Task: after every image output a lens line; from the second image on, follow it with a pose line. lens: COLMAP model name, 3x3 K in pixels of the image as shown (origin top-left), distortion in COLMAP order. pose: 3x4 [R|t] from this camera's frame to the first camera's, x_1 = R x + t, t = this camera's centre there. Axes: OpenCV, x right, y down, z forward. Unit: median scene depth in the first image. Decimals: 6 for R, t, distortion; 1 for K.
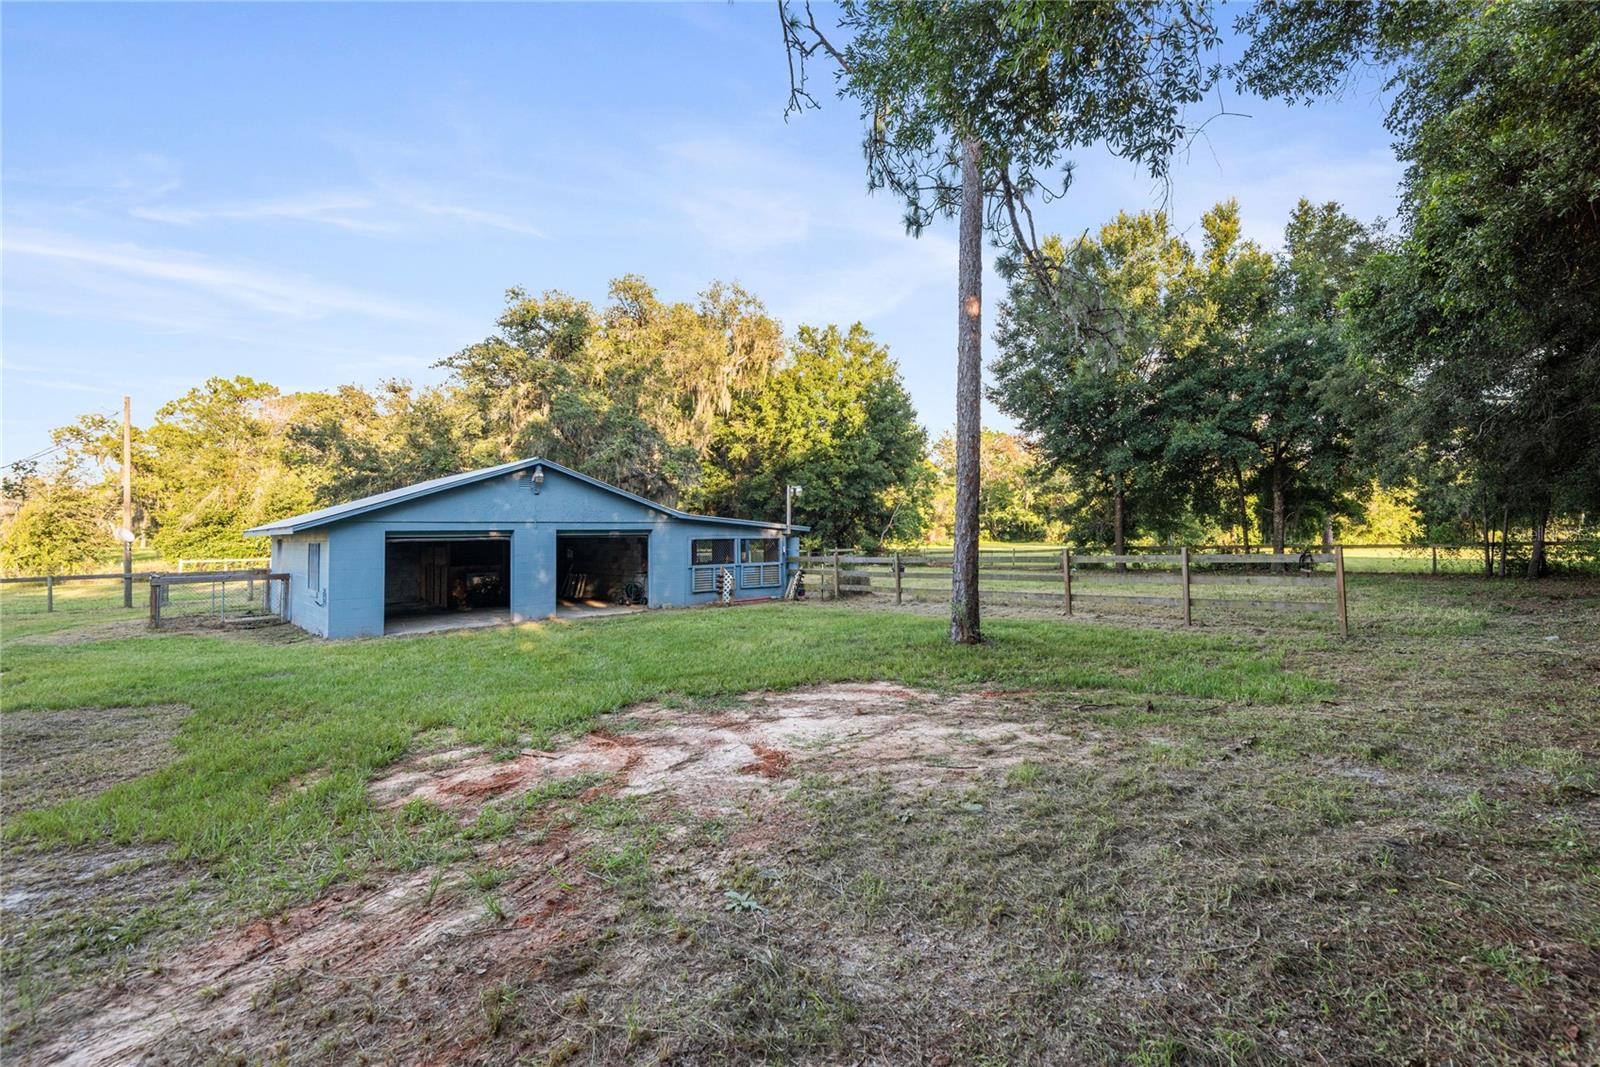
lens RADIAL K [[732.8, 0, 808.4], [0, 732.8, 505.3], [0, 0, 1]] dist [0.032316, -0.013725]
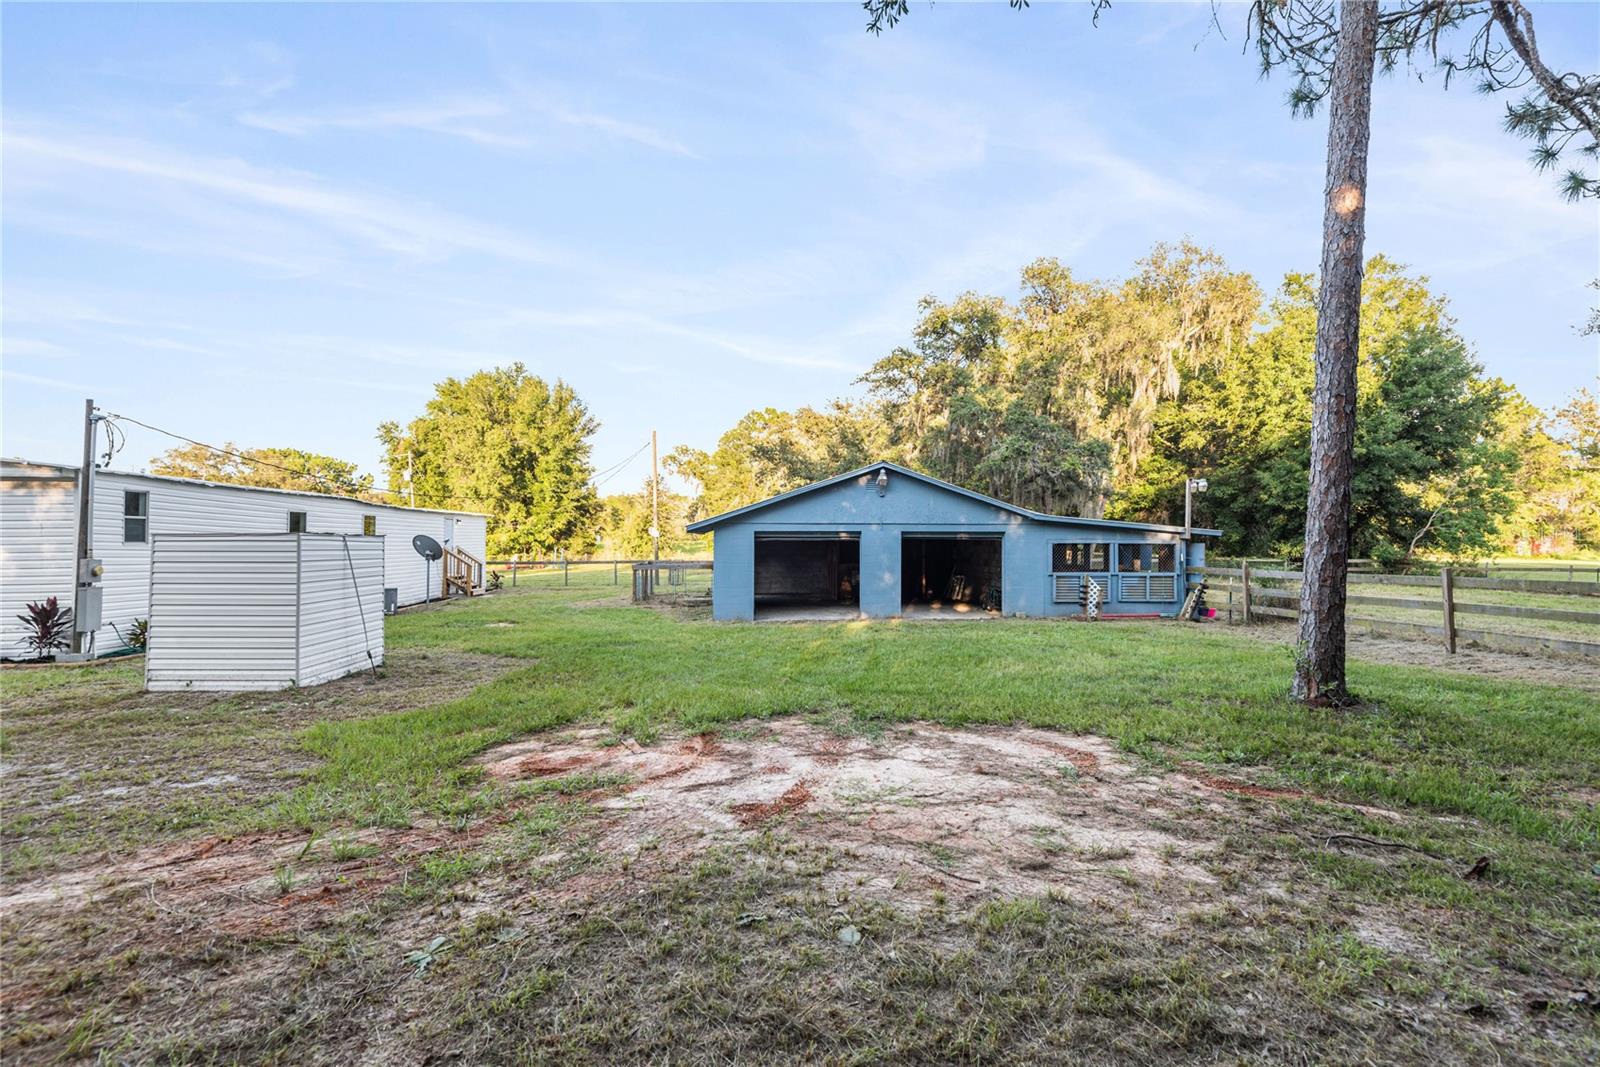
lens RADIAL K [[732.8, 0, 785.9], [0, 732.8, 533.1], [0, 0, 1]] dist [0.032316, -0.013725]
pose [[0.801608, 0.009142, -0.597781, 0.117594], [0.012776, 0.999393, 0.032416, 0.000740], [0.597714, -0.033622, 0.801004, 0.082413]]
